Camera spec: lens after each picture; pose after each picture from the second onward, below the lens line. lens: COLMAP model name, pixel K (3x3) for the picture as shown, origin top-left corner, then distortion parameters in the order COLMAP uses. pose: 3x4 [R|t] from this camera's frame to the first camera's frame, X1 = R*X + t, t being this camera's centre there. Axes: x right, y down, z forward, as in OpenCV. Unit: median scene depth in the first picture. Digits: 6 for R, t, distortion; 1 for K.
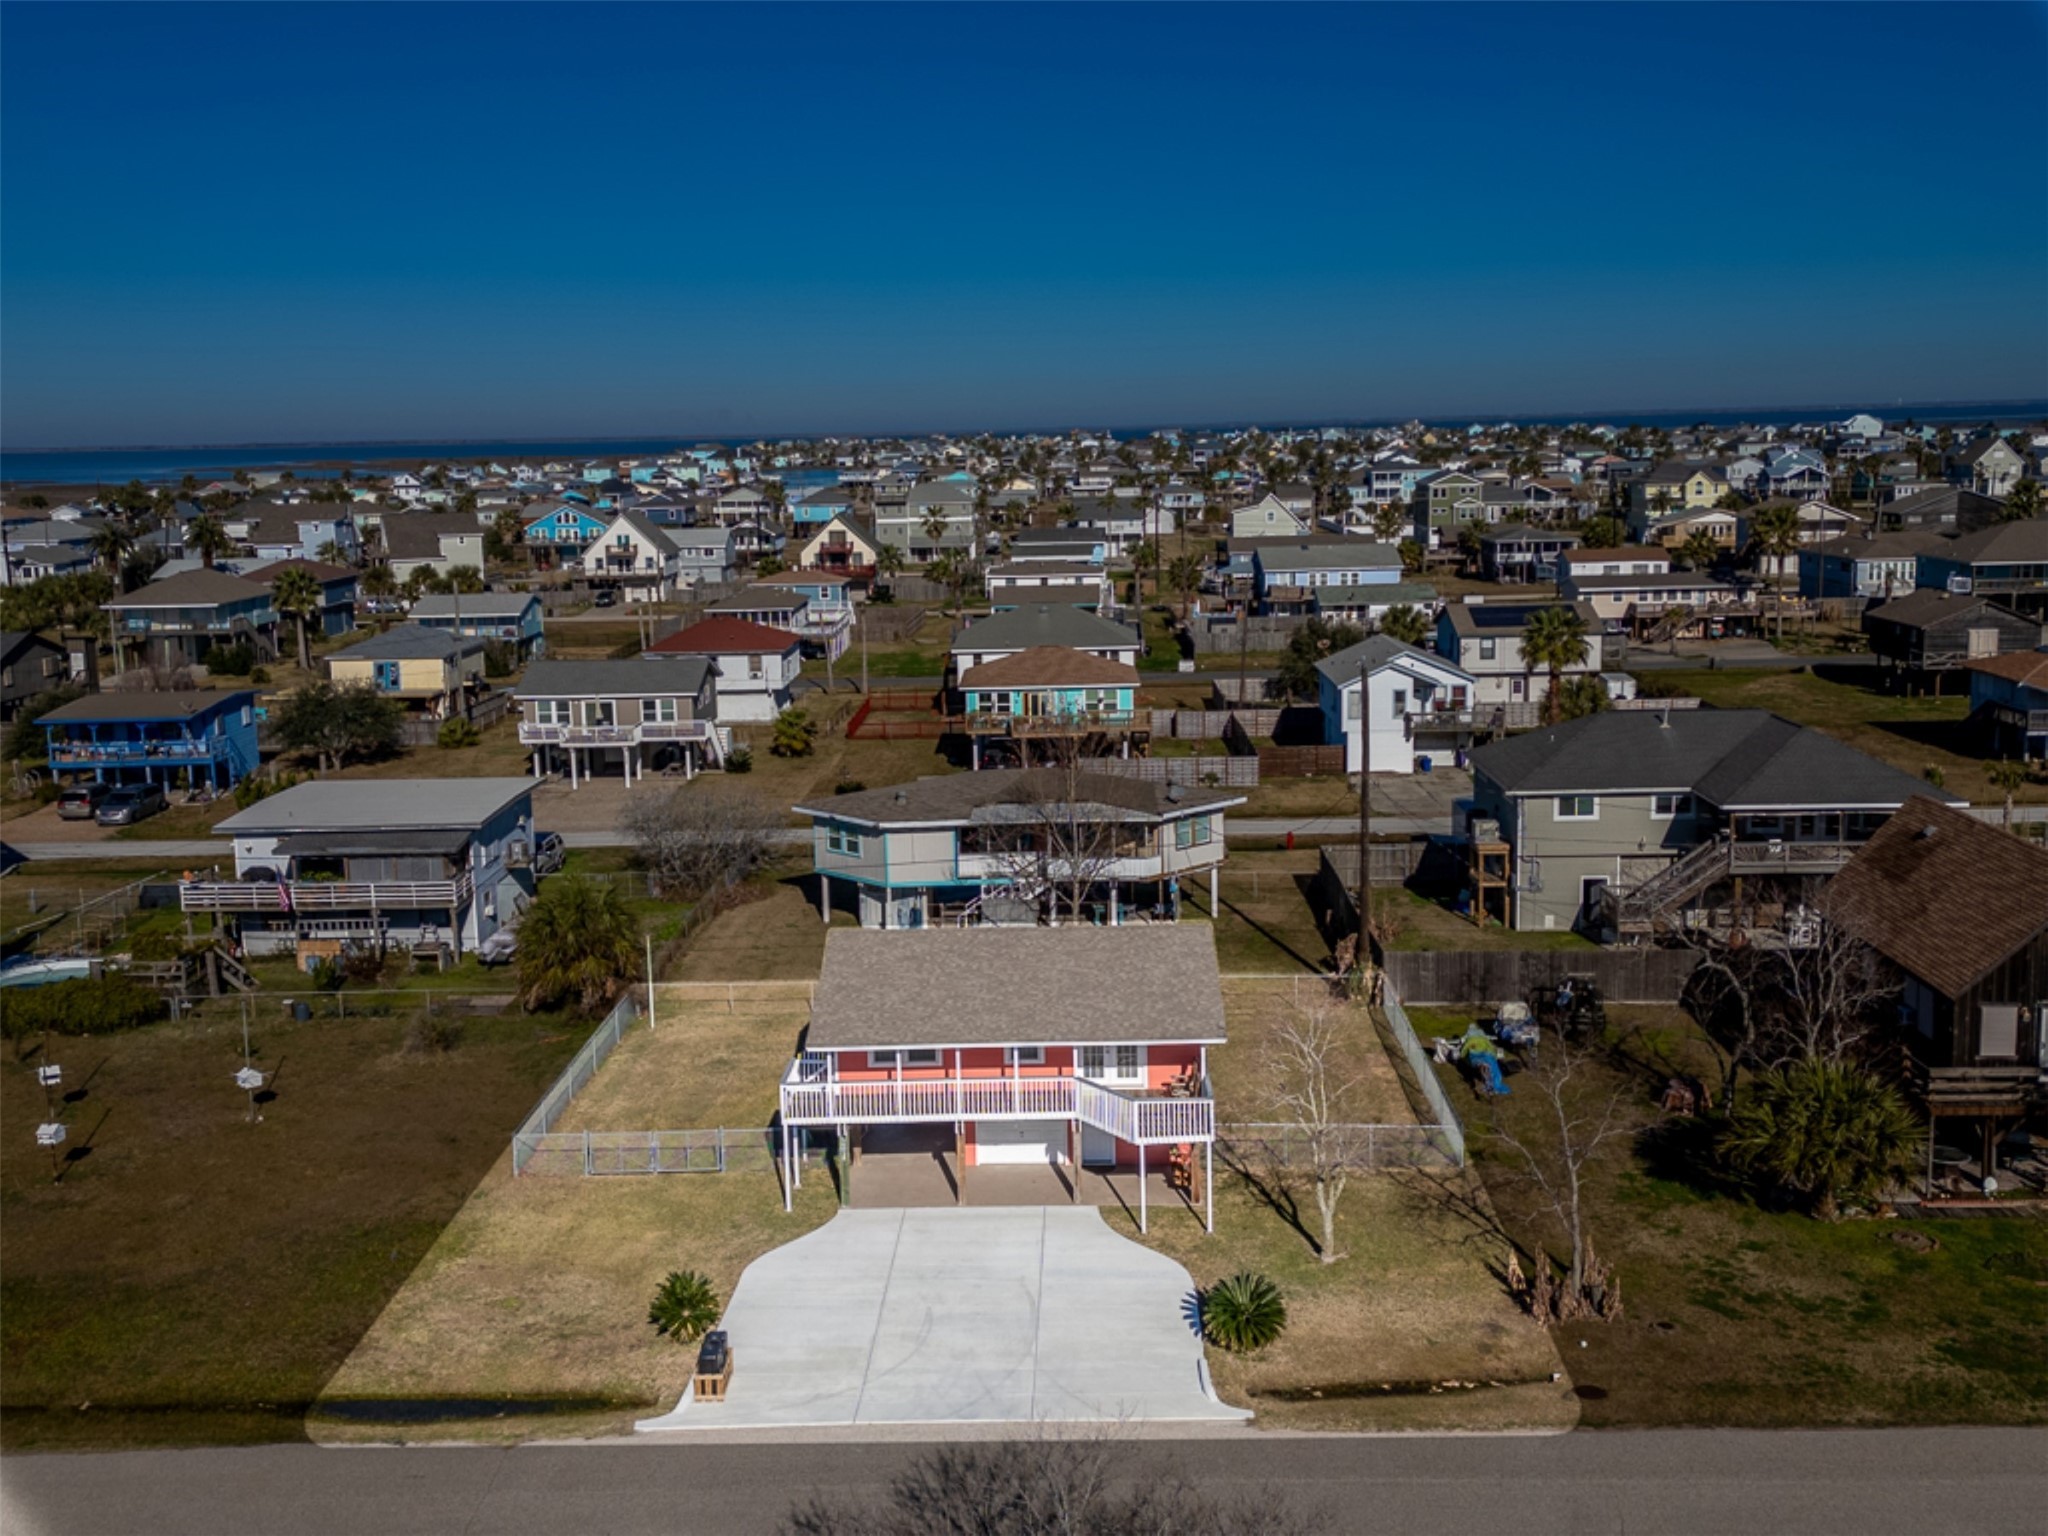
lens RADIAL K [[2103.1, 0, 1027.4], [0, 2103.1, 754.2], [0, 0, 1]] dist [0.138720, -0.279970]
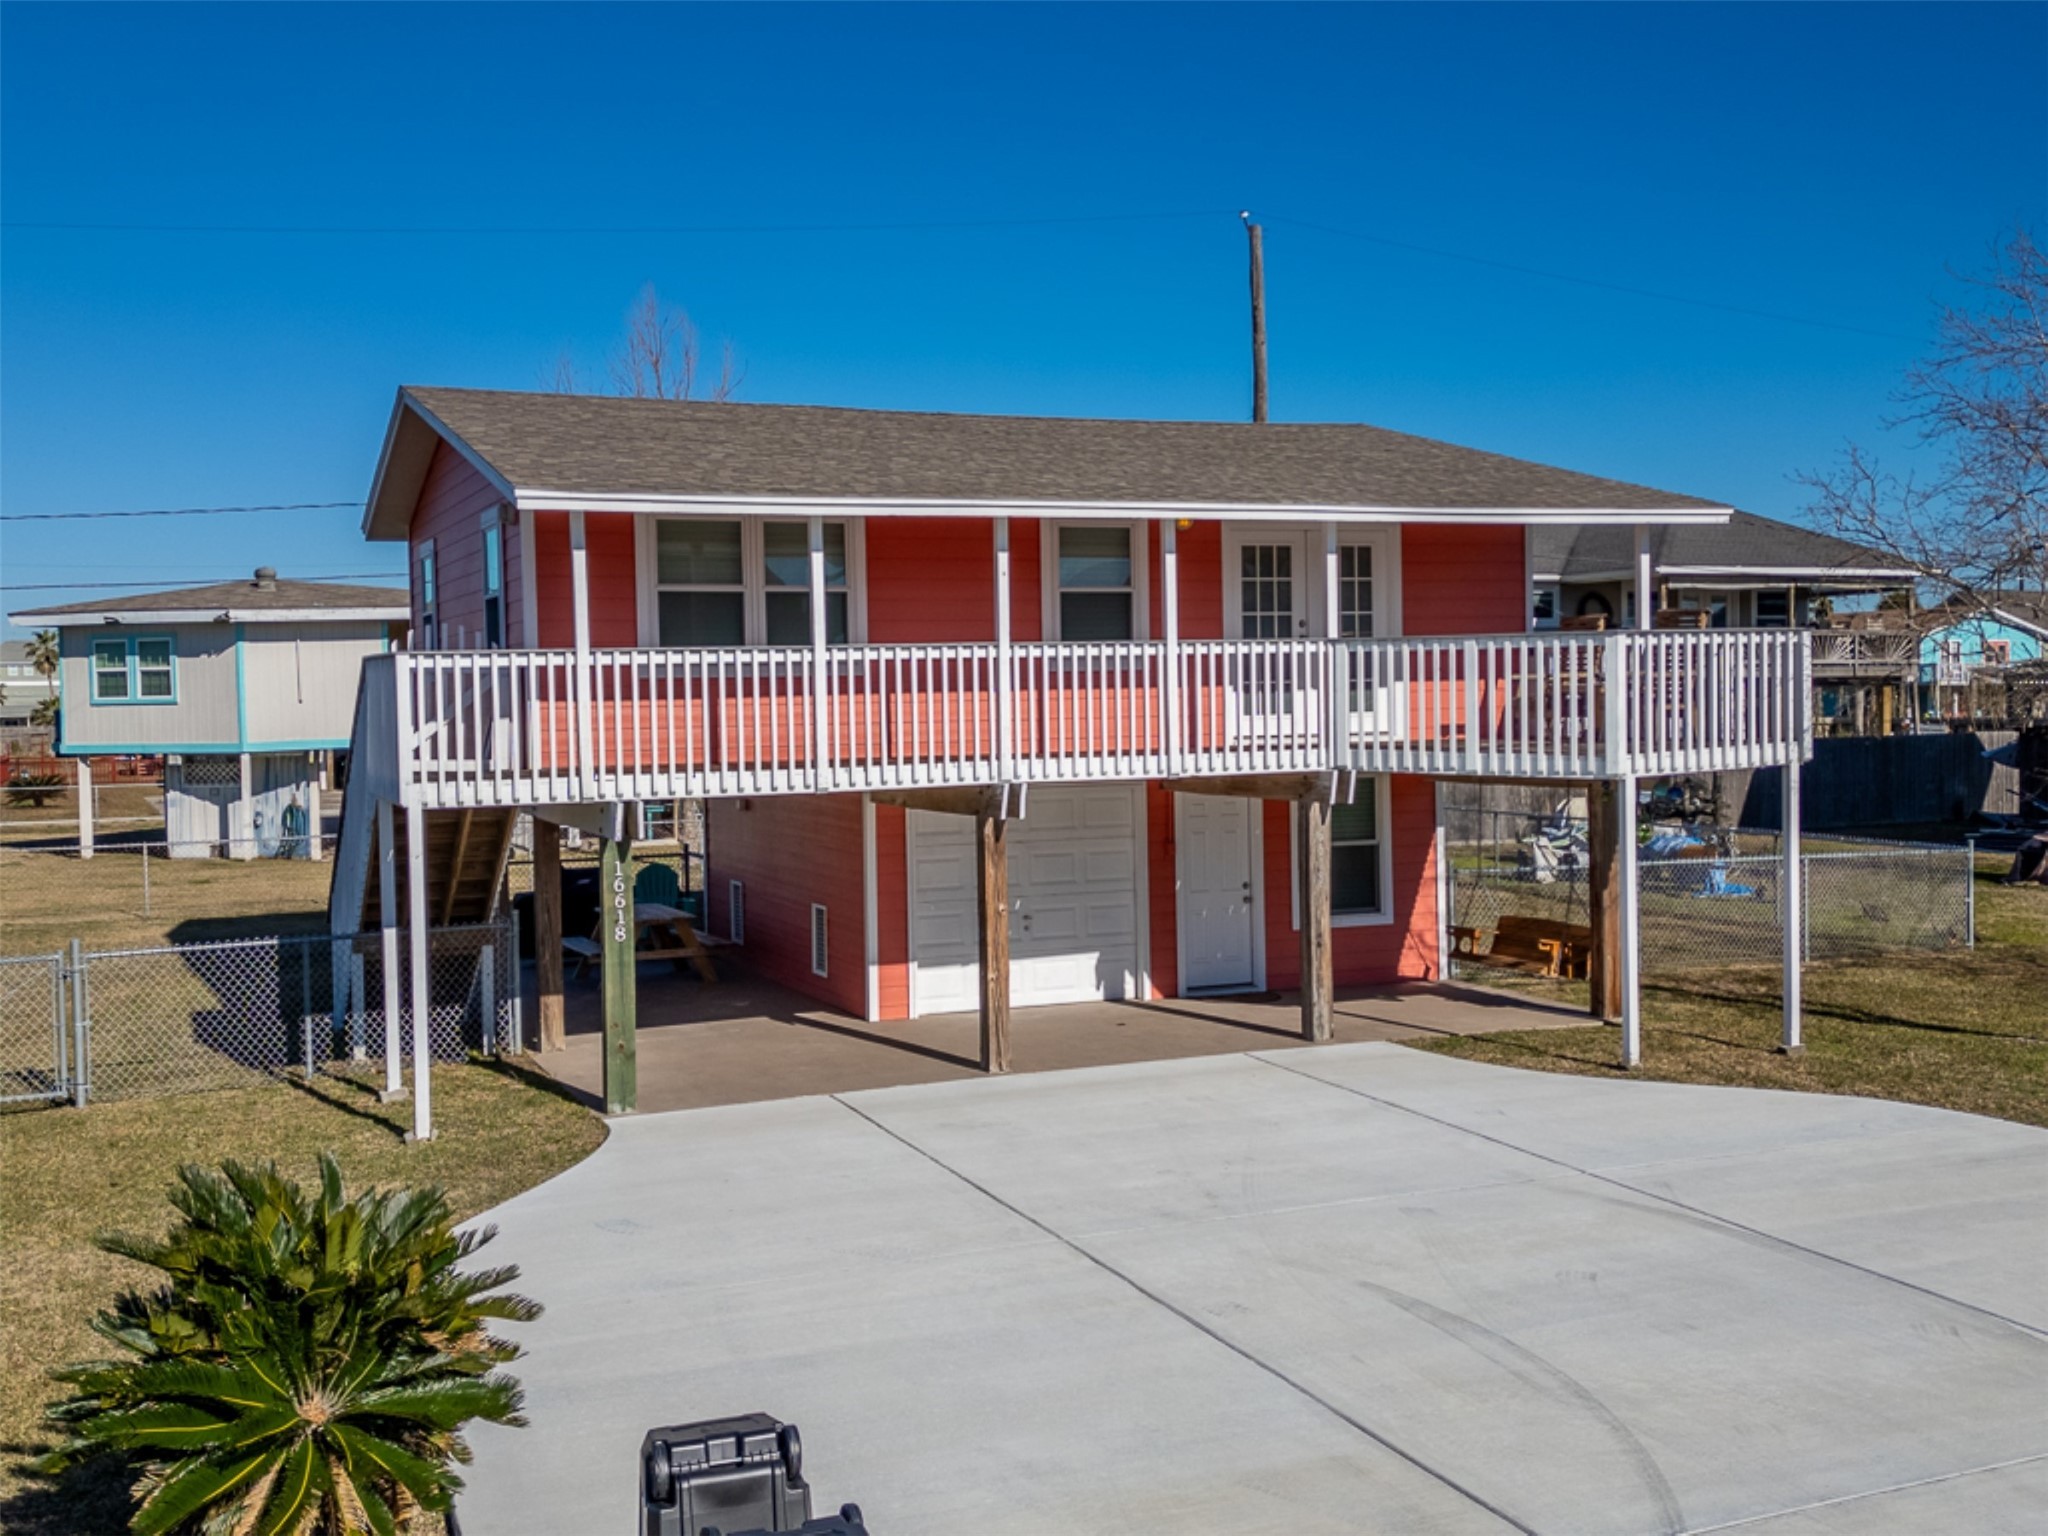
lens RADIAL K [[2045.9, 0, 1026.8], [0, 2045.9, 763.1], [0, 0, 1]] dist [0.133459, -0.225491]
pose [[0.908879, -0.006668, 0.417008, -0.105075], [0.064808, 0.989985, -0.125420, 0.142398], [-0.411995, 0.141017, 0.900208, 0.498516]]
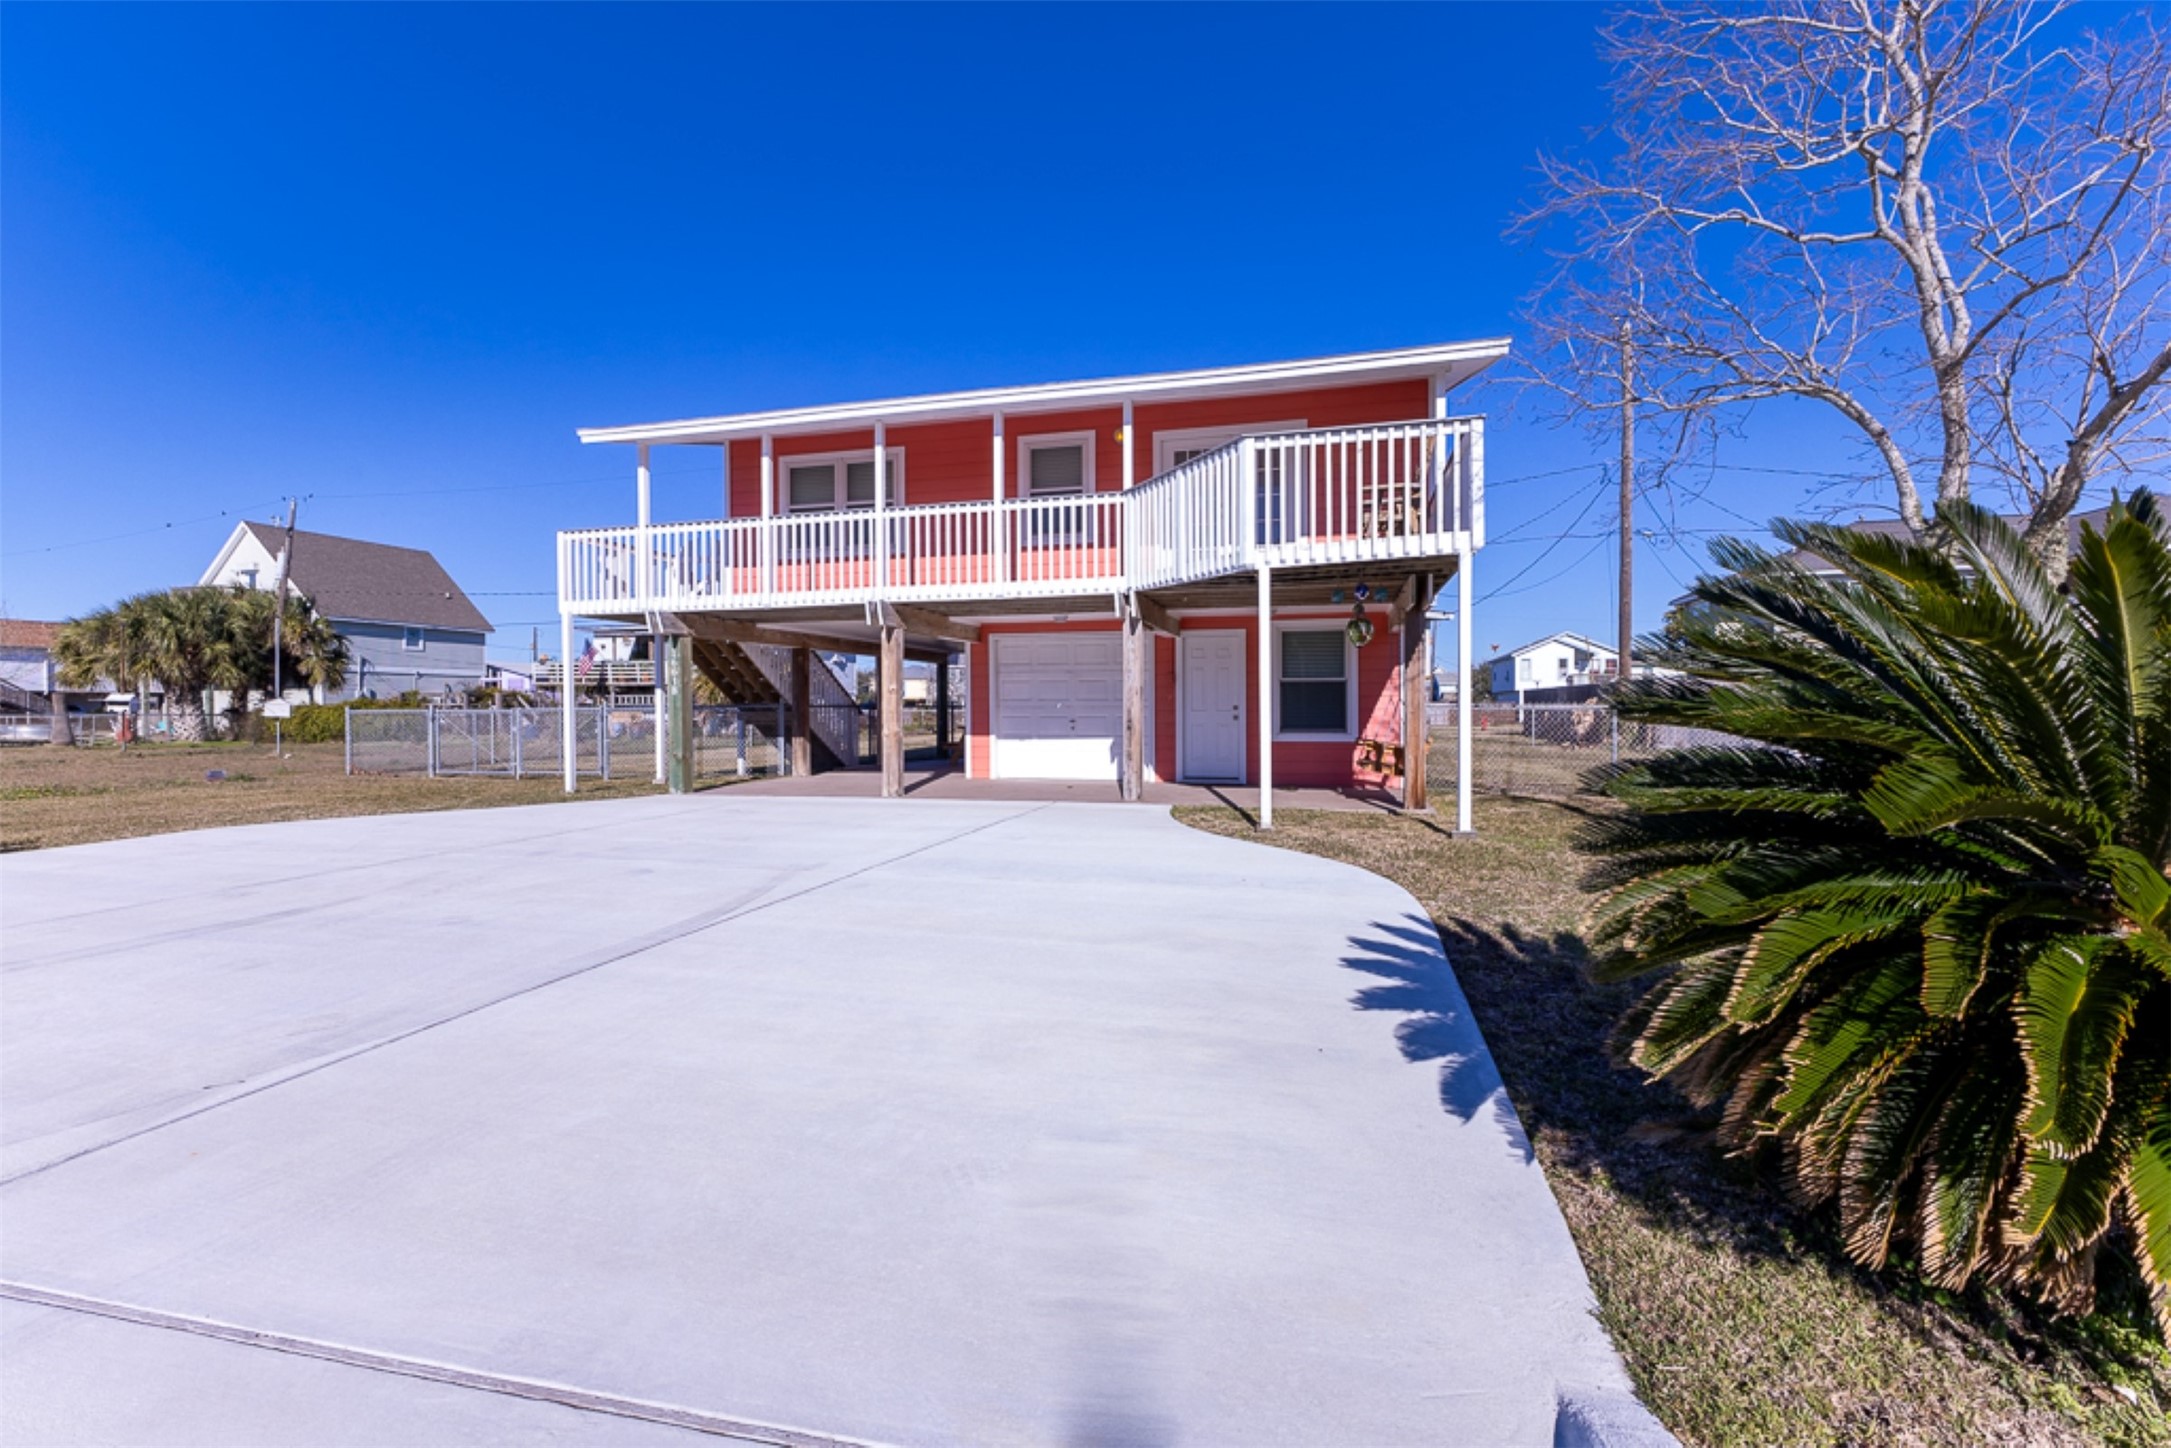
lens RADIAL K [[939.9, 0, 1086.6], [0, 939.9, 715.8], [0, 0, 1]] dist [0.014189, -0.004682]
pose [[0.972098, 0.021331, -0.233603, 0.041249], [-0.057342, 0.987253, -0.148468, 0.154549], [0.227458, 0.157720, 0.960930, 0.557662]]
